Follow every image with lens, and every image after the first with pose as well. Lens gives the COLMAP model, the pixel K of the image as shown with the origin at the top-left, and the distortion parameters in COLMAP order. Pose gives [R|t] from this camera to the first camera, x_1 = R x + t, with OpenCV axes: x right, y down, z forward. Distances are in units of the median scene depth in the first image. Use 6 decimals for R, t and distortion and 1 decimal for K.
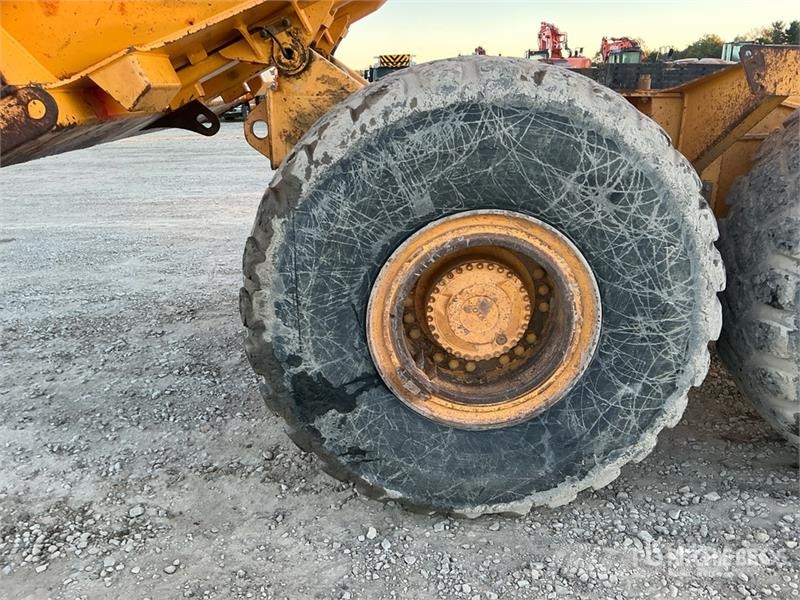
lens RADIAL K [[660.5, 0, 396.0], [0, 660.5, 301.0], [0, 0, 1]] dist [0.139495, -0.283274]
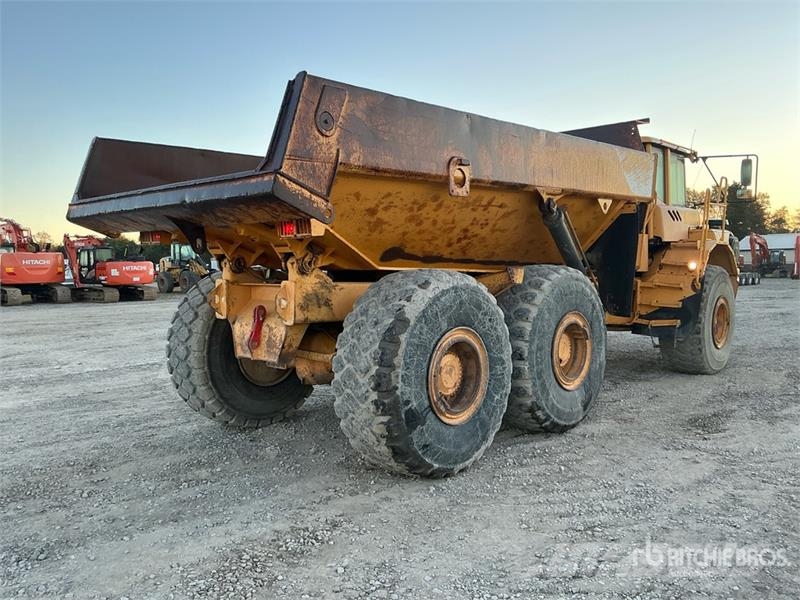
lens RADIAL K [[660.5, 0, 396.0], [0, 660.5, 301.0], [0, 0, 1]] dist [0.139495, -0.283274]
pose [[0.678470, -0.024094, 0.734233, -1.715528], [0.222820, 0.959129, -0.174423, 0.137940], [-0.700022, 0.281943, 0.656108, -0.454990]]
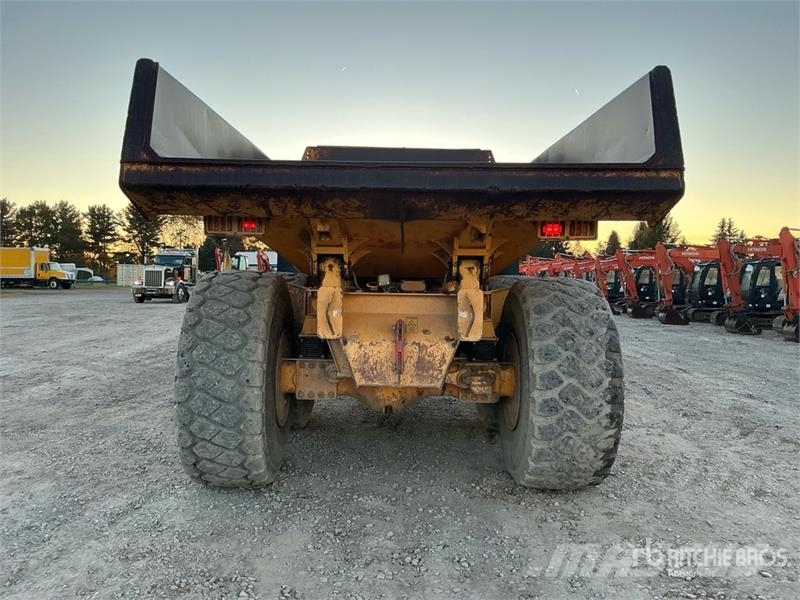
lens RADIAL K [[660.5, 0, 396.0], [0, 660.5, 301.0], [0, 0, 1]] dist [0.139495, -0.283274]
pose [[-0.009477, -0.014952, 0.999843, -2.242994], [0.301014, 0.953466, 0.017112, -0.493573], [-0.953573, 0.301129, -0.004535, 1.570944]]
